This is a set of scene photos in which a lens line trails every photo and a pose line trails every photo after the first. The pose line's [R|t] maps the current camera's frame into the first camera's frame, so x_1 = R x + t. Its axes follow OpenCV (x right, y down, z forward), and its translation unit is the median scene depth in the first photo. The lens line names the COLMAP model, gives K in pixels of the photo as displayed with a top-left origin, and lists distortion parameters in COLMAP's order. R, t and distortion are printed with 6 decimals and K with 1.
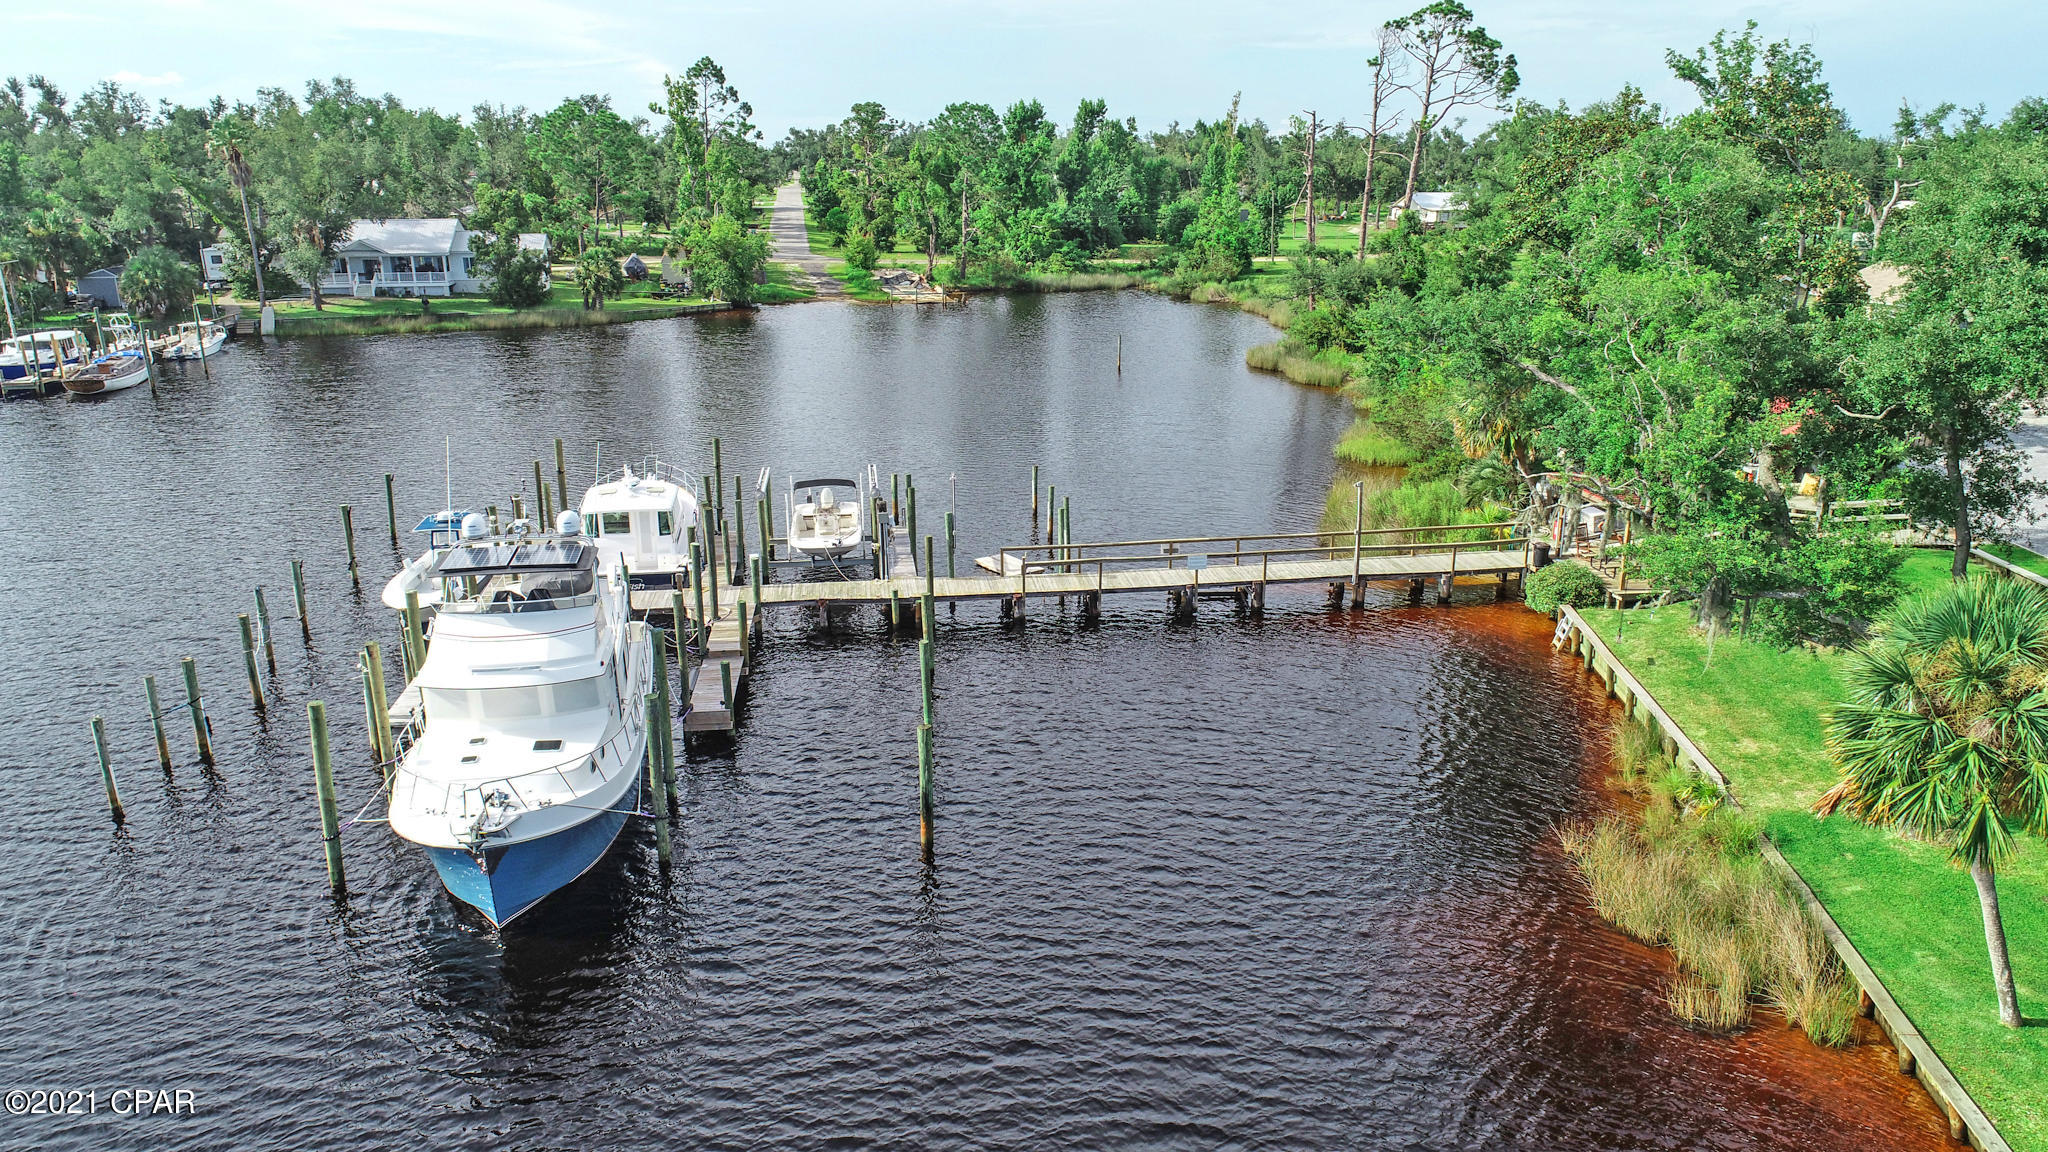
lens RADIAL K [[1359.8, 0, 1022.4], [0, 1359.8, 581.4], [0, 0, 1]] dist [-0.016332, 0.011749]
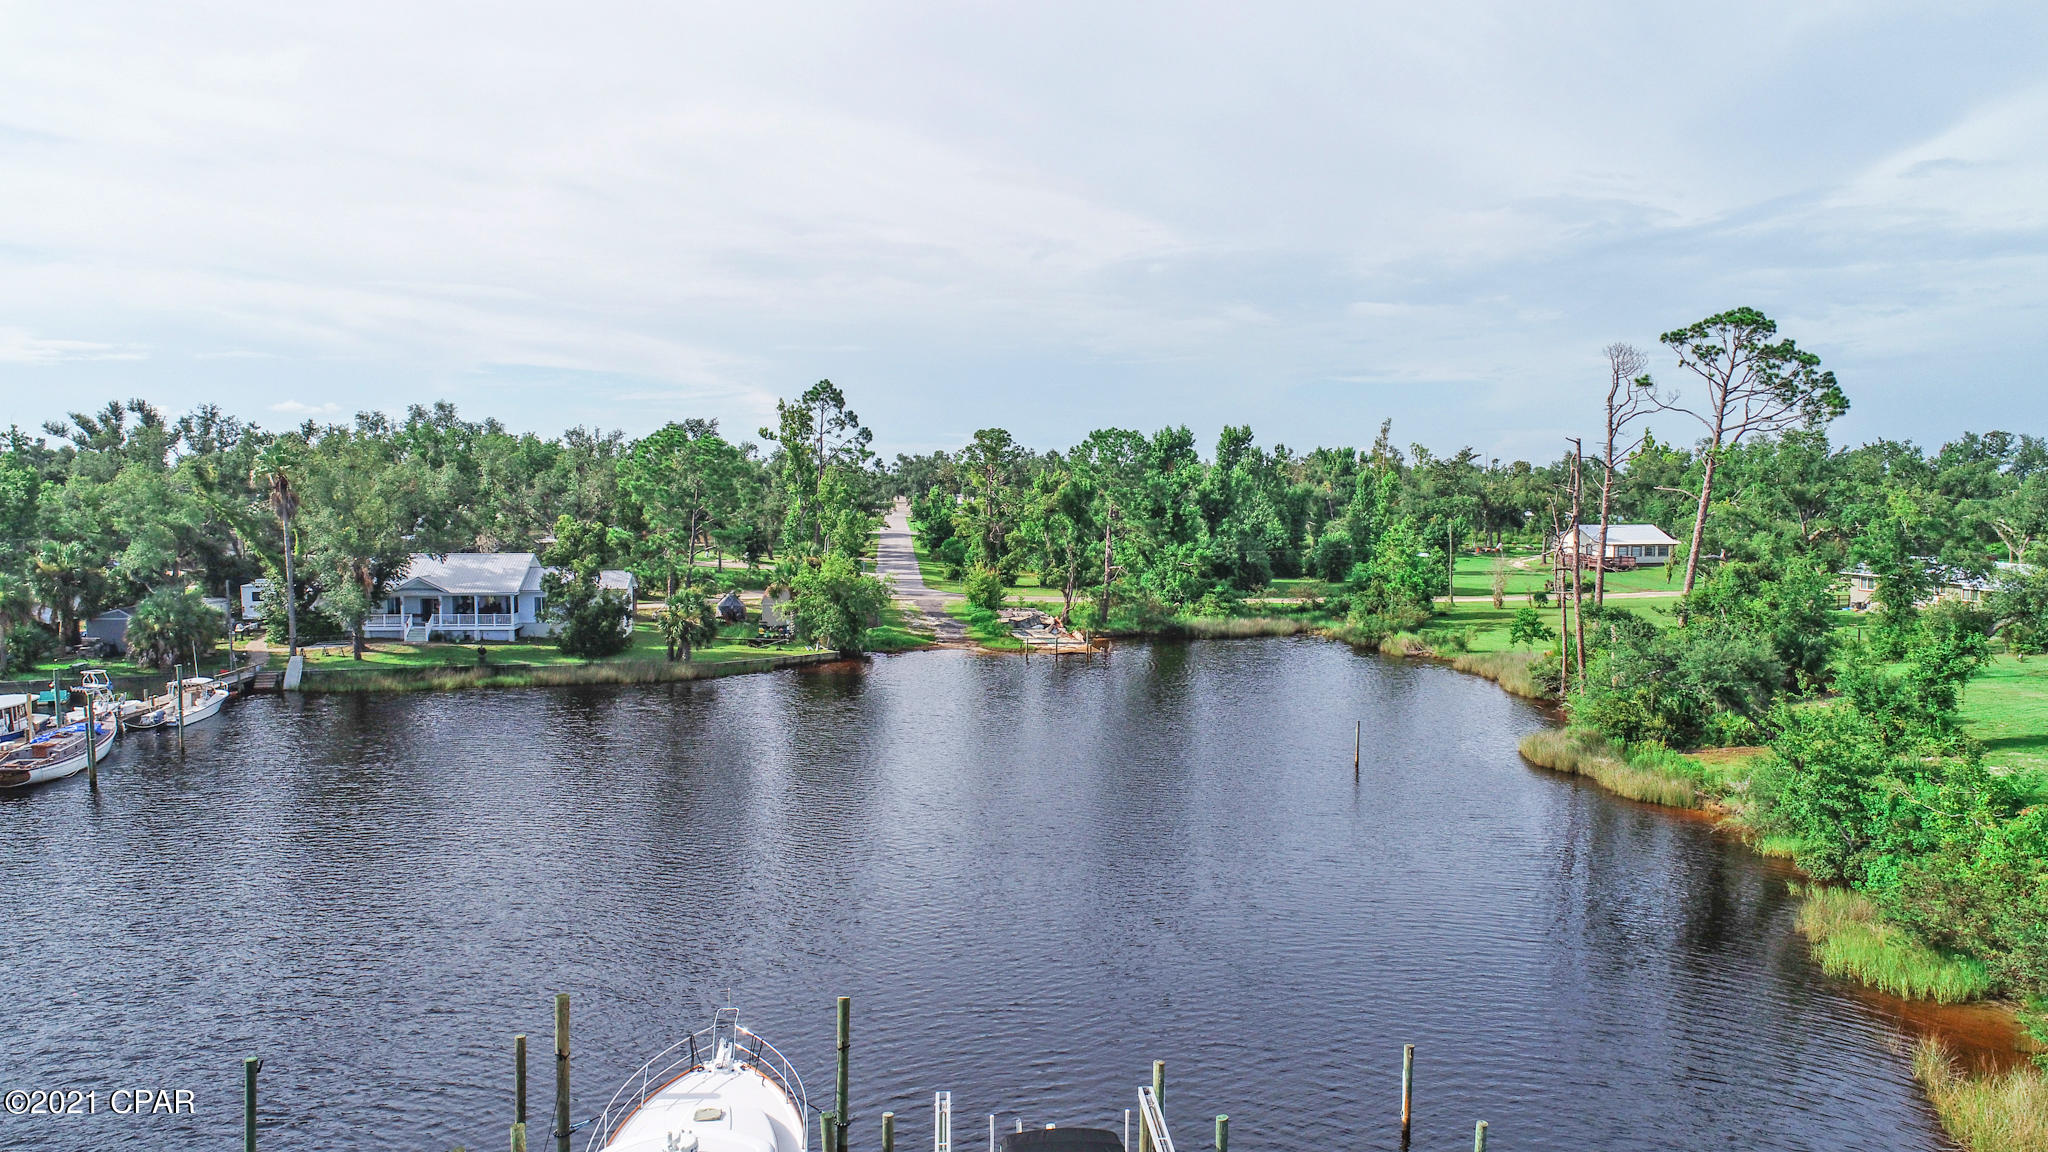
lens RADIAL K [[1359.8, 0, 1025.7], [0, 1359.8, 571.3], [0, 0, 1]] dist [-0.016332, 0.011749]
pose [[0.998167, 0.008509, -0.059925, -0.044120], [-0.022287, 0.972176, -0.233190, -0.054045], [0.056273, 0.234098, 0.970583, 0.156726]]
